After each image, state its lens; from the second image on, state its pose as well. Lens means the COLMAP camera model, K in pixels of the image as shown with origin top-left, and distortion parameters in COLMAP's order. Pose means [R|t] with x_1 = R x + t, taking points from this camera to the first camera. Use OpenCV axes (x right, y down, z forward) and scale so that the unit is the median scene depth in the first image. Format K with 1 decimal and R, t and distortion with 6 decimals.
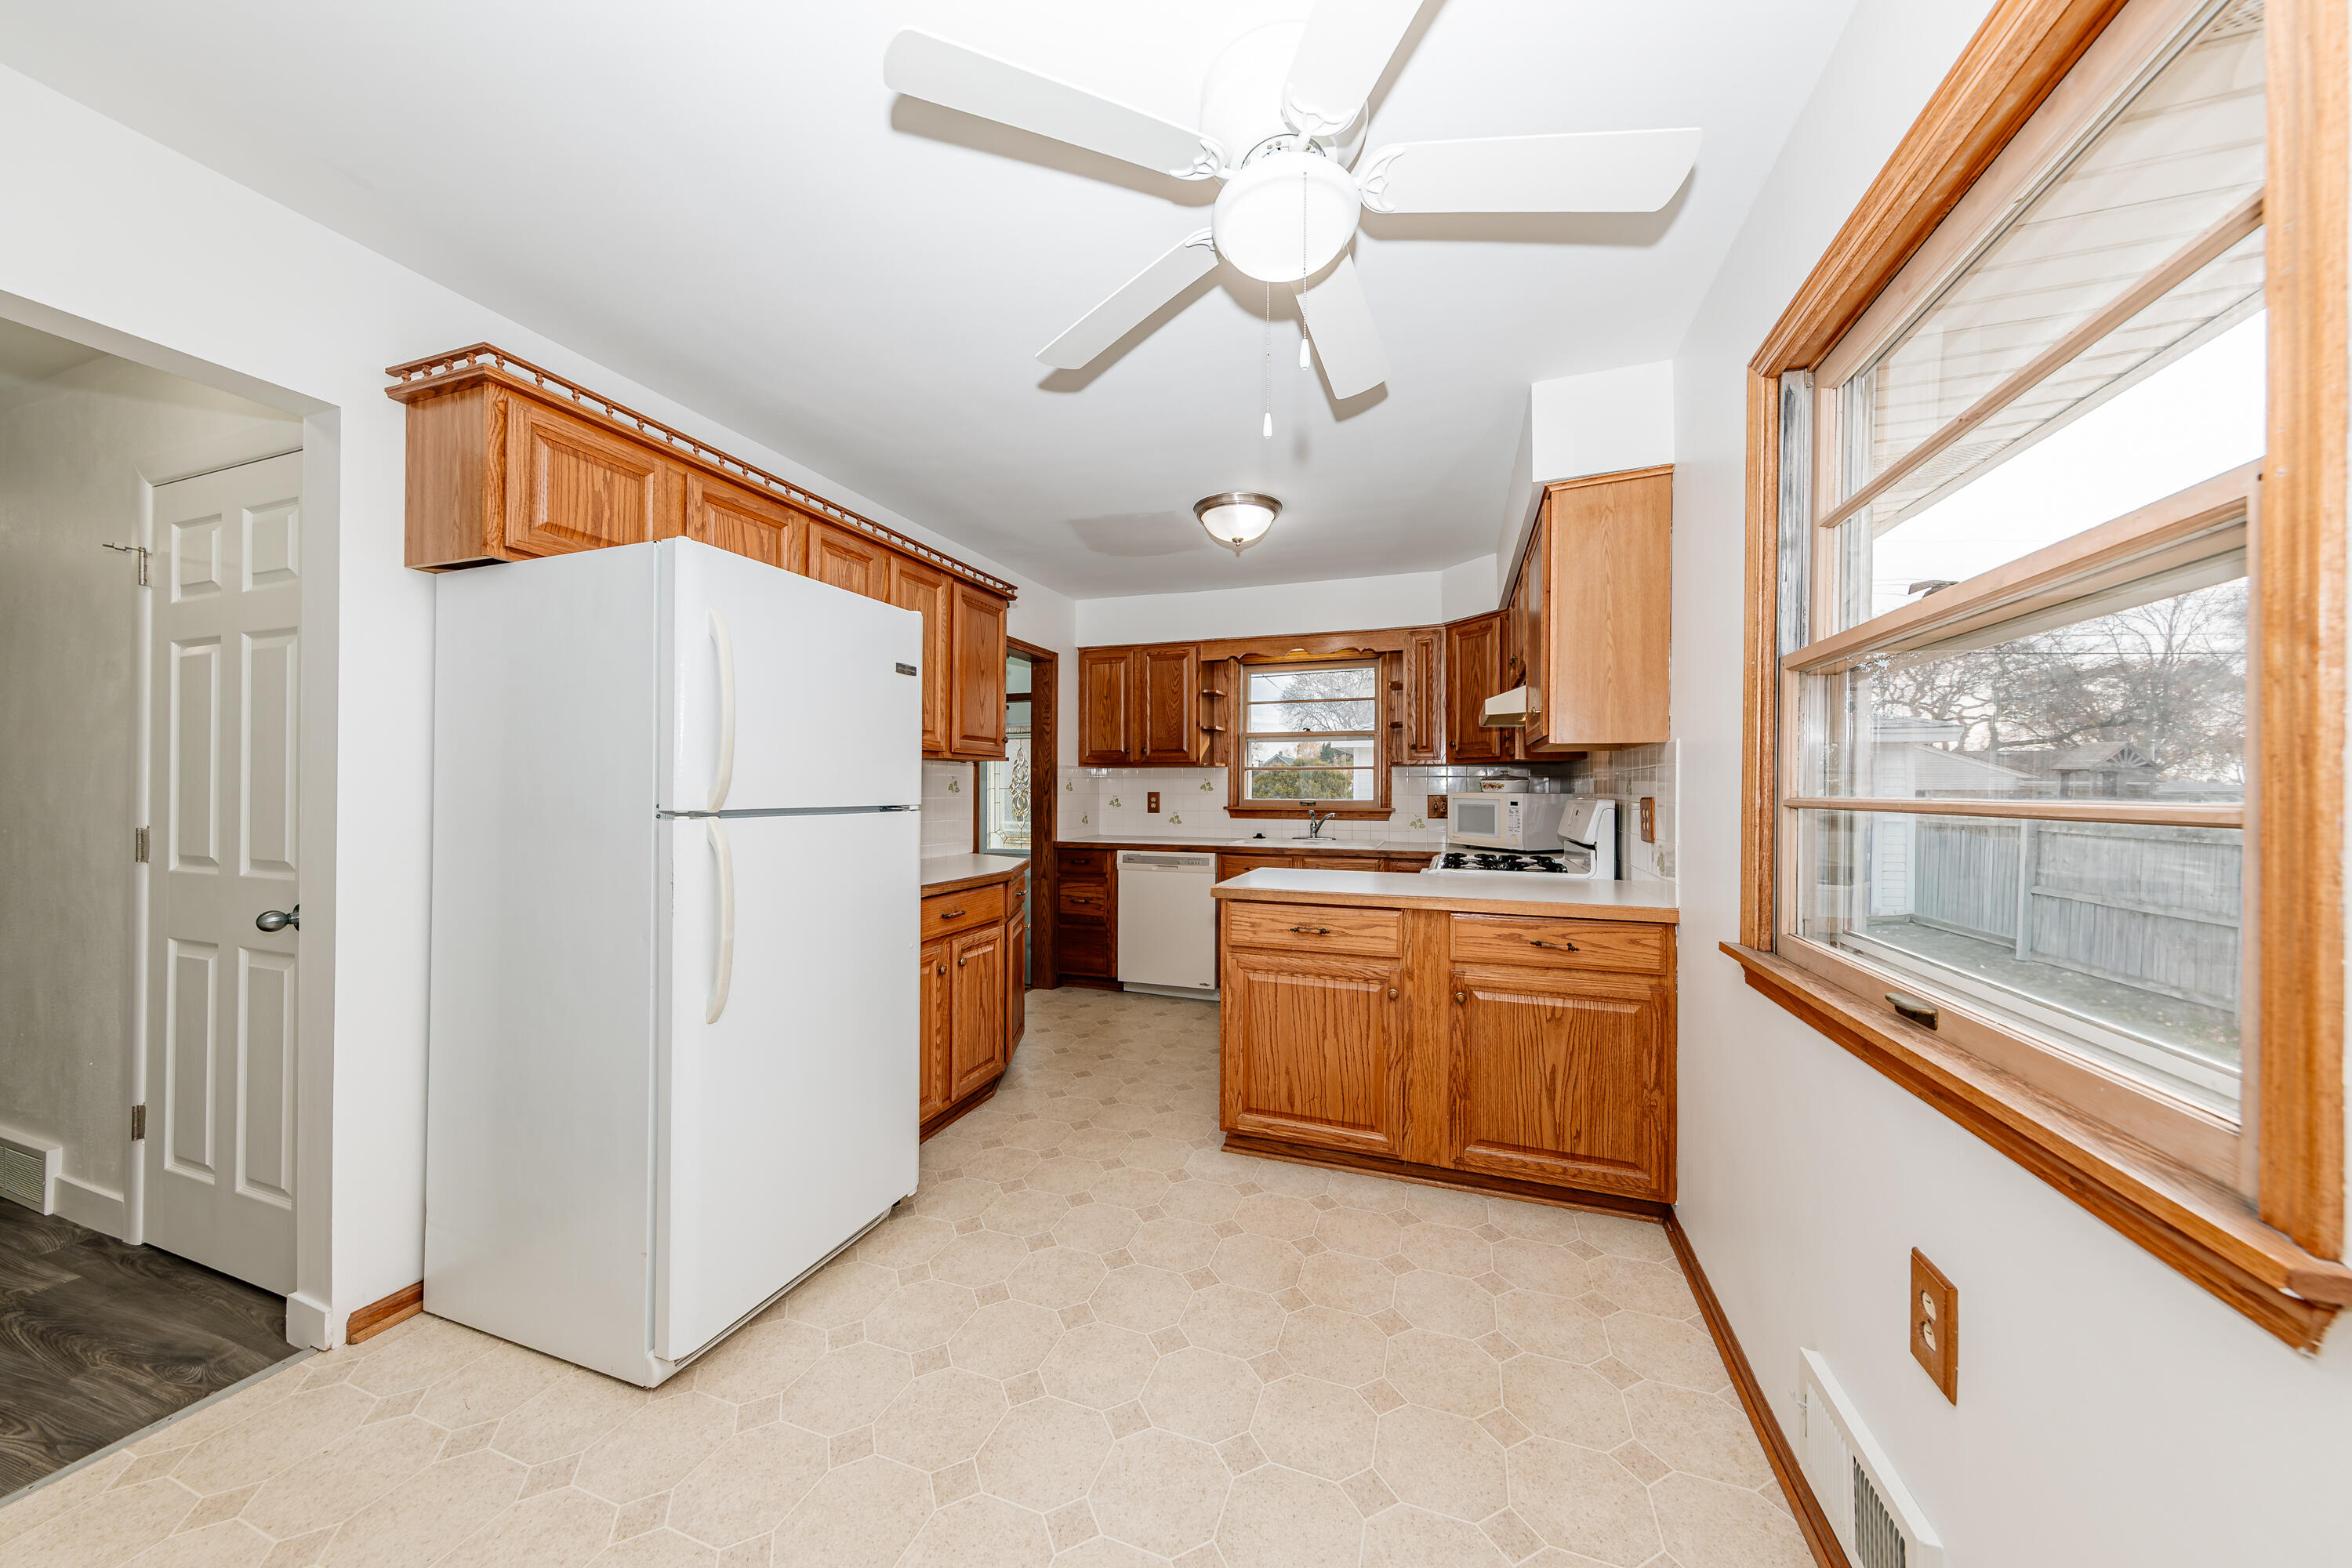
lens RADIAL K [[790.3, 0, 1165.0], [0, 790.3, 811.0], [0, 0, 1]] dist [0.004332, -0.002232]
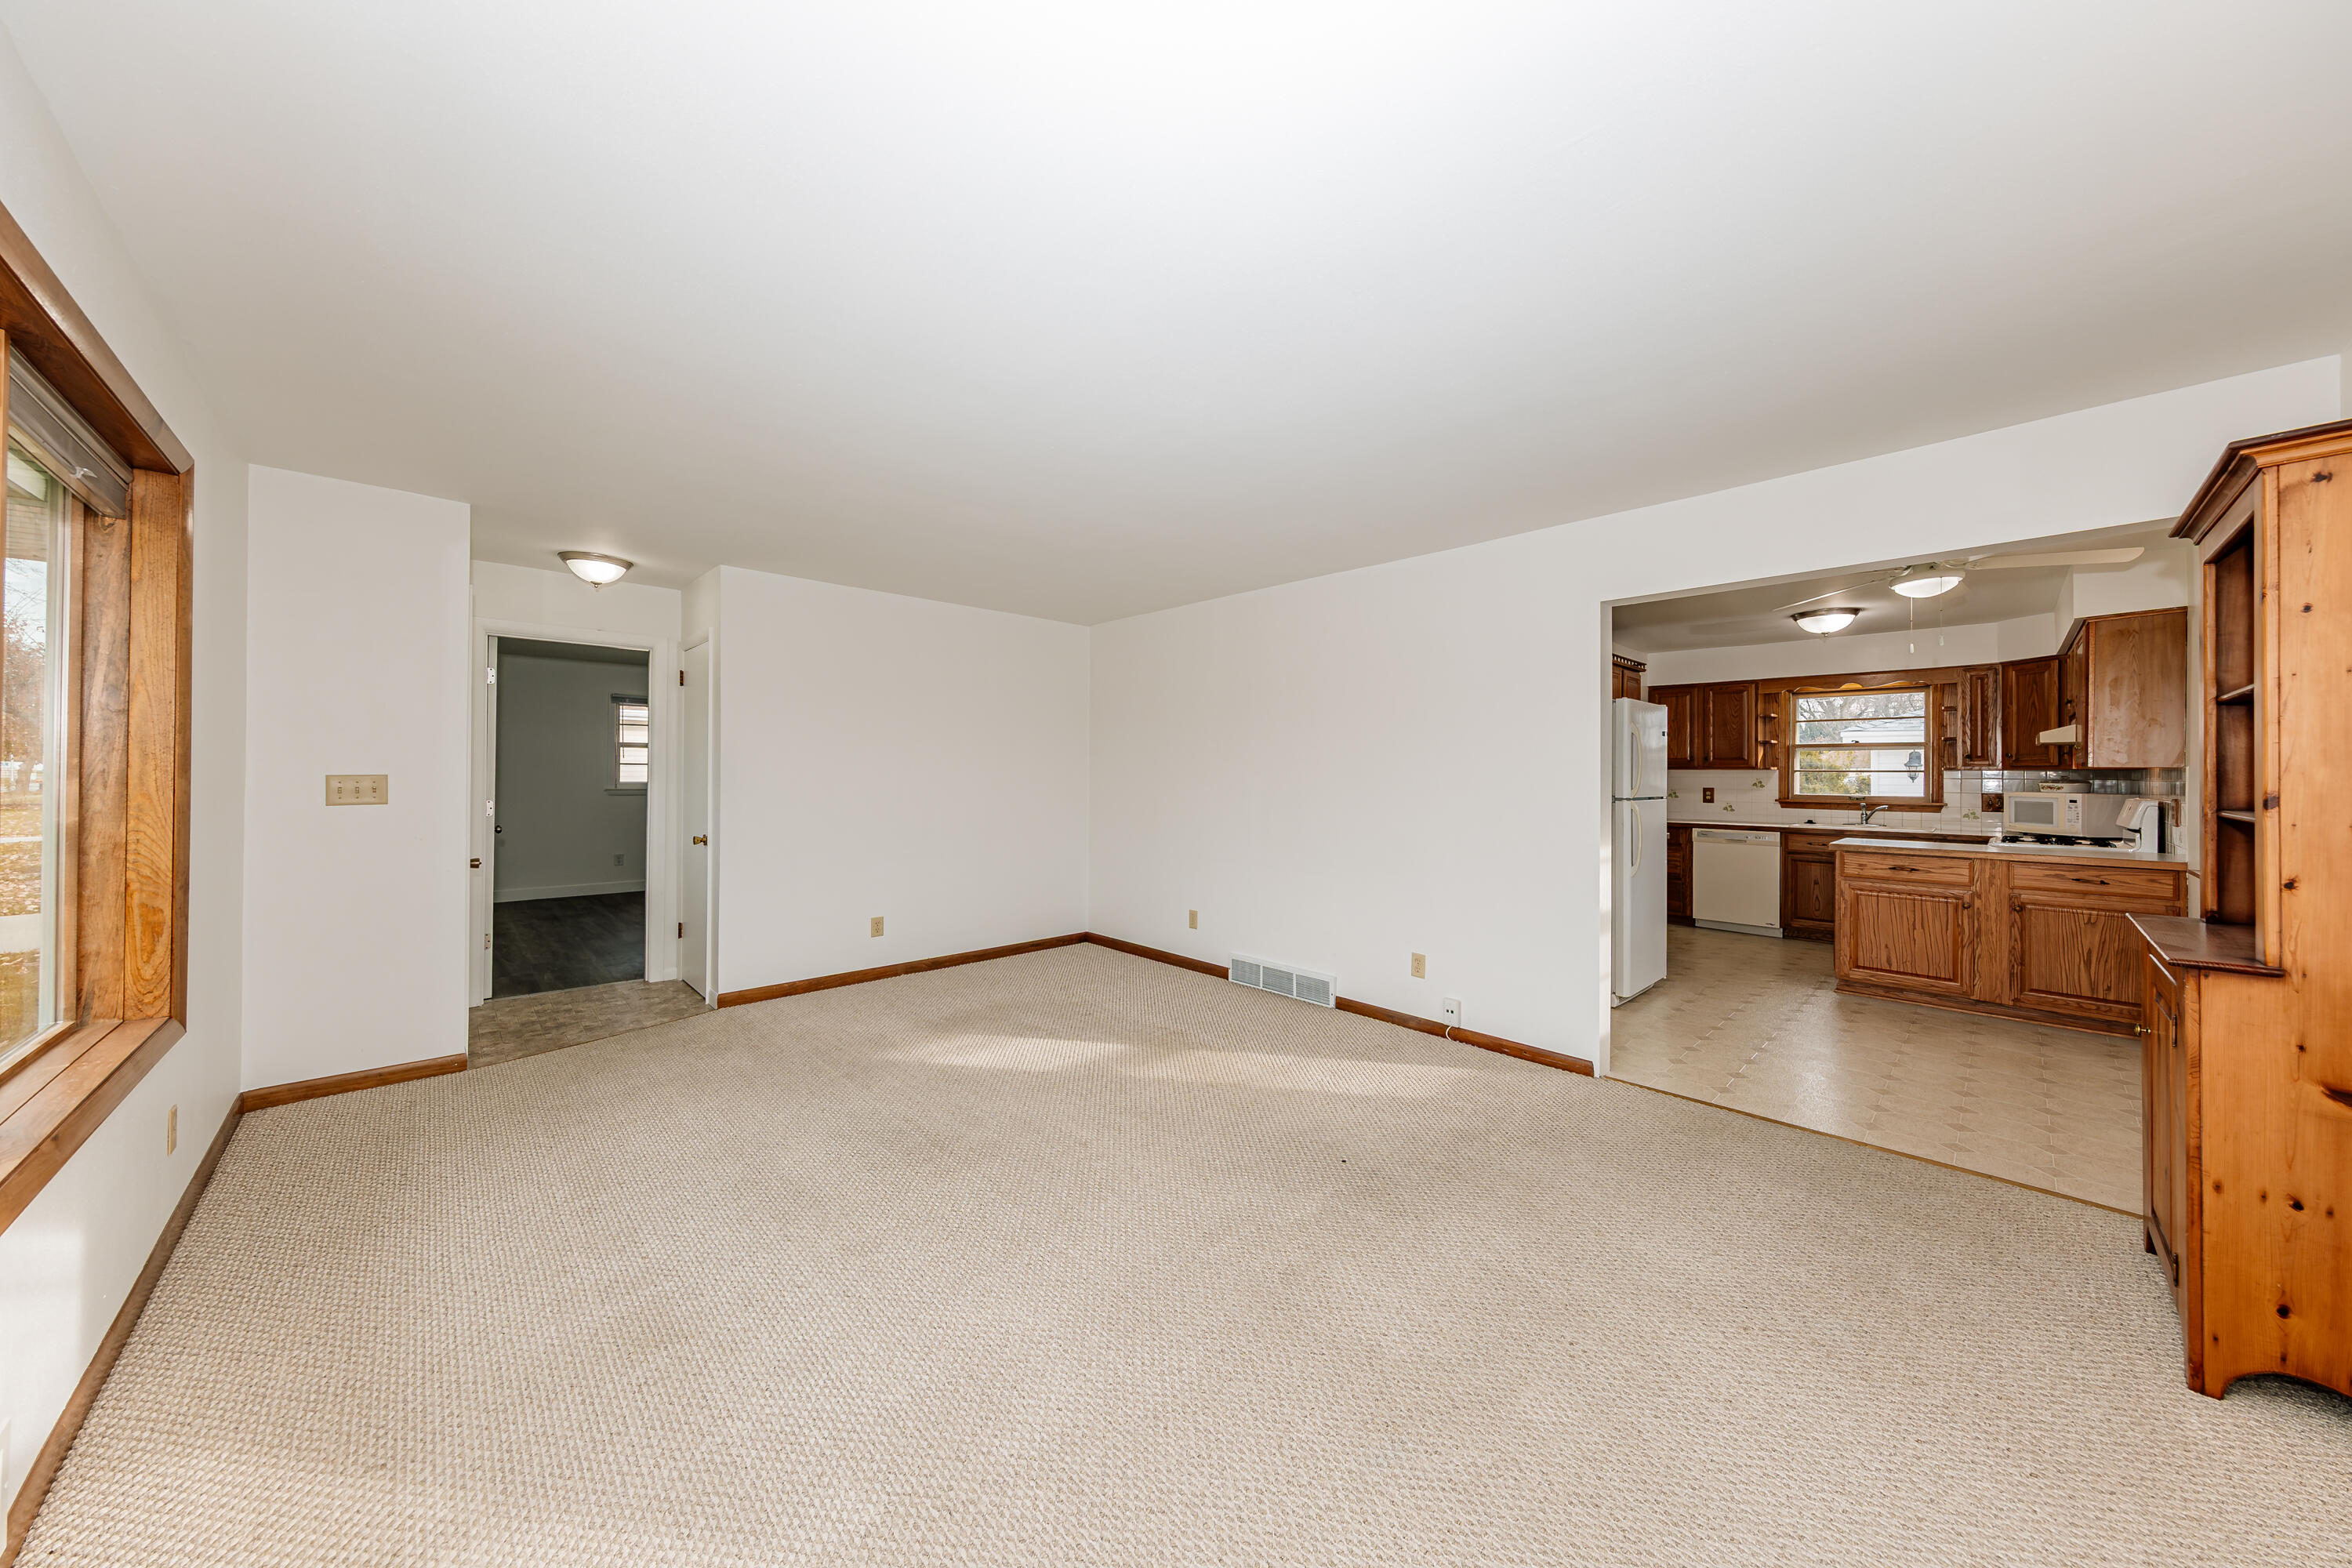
lens RADIAL K [[789.3, 0, 1176.0], [0, 789.3, 784.0], [0, 0, 1]] dist [0.000267, -0.000124]
pose [[0.897605, 0.011978, -0.440638, -0.538419], [-0.020633, 0.999677, -0.014854, 0.020327], [0.440317, 0.022425, 0.897562, -1.409712]]
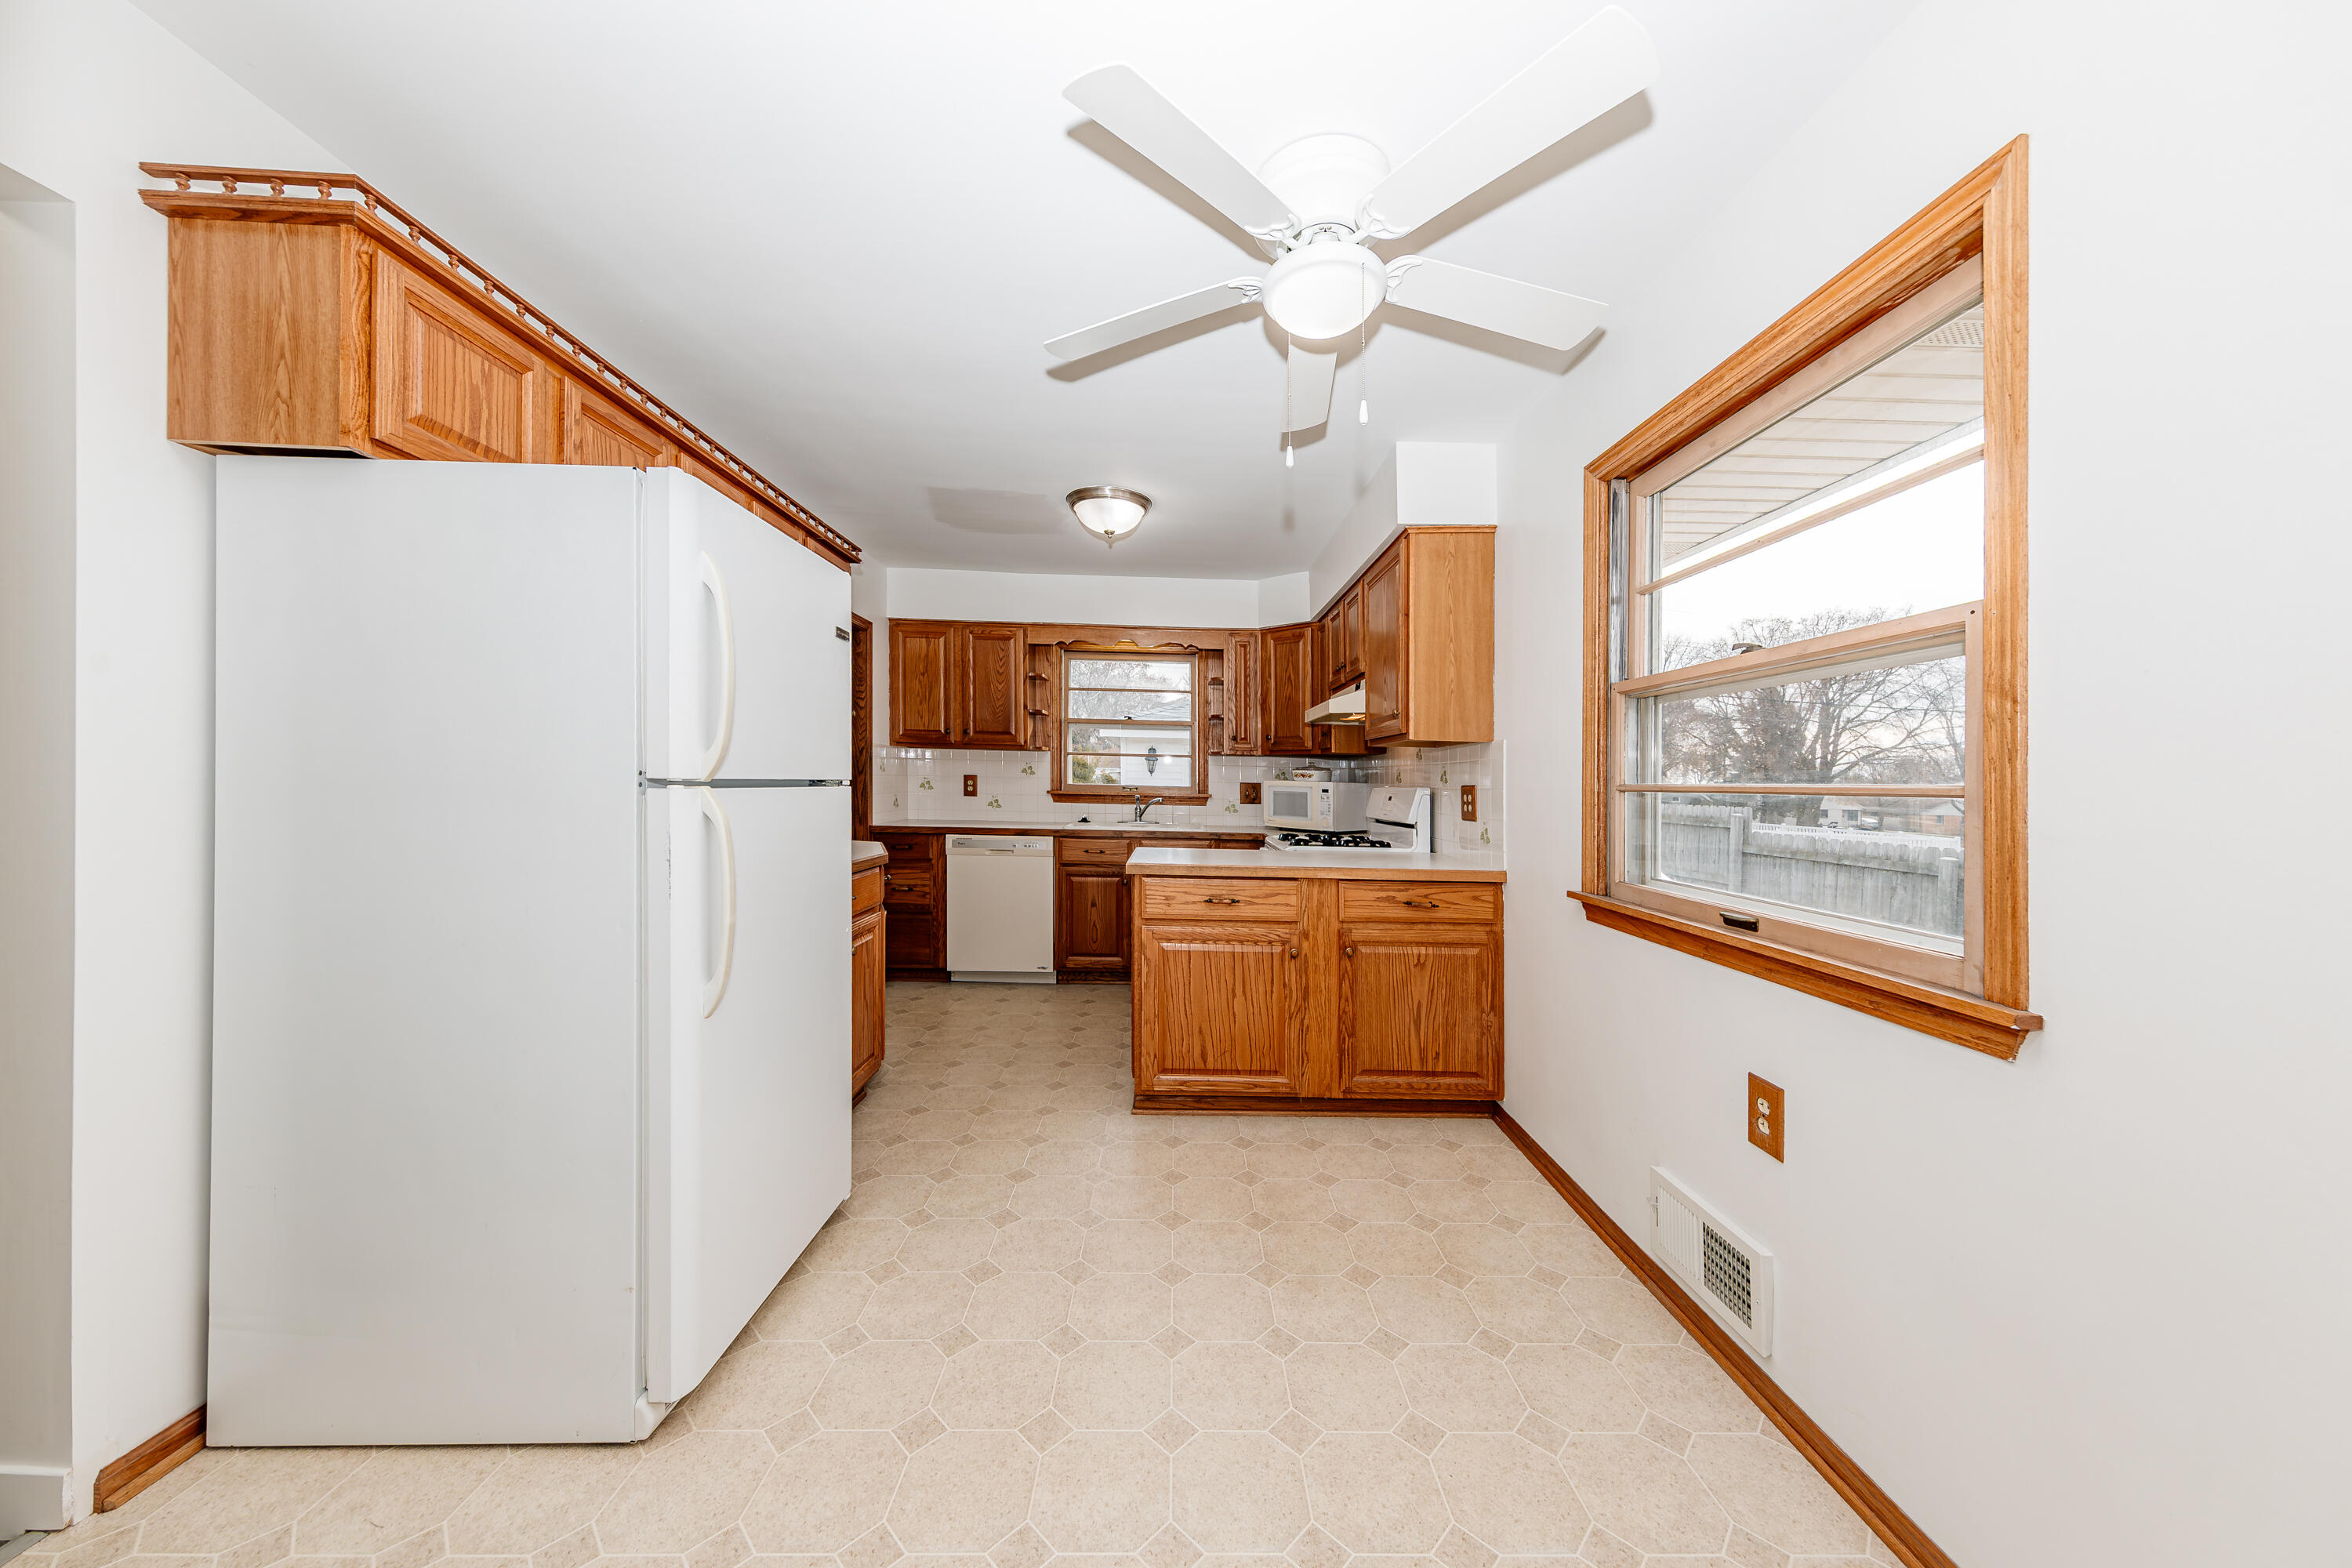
lens RADIAL K [[805.0, 0, 1186.5], [0, 805.0, 797.0], [0, 0, 1]] dist [-0.000040, -0.000191]
pose [[0.930820, 0.011300, 0.365302, -0.288236], [-0.009914, 0.999935, -0.005671, 0.013860], [-0.365342, 0.001657, 0.930872, -0.028991]]
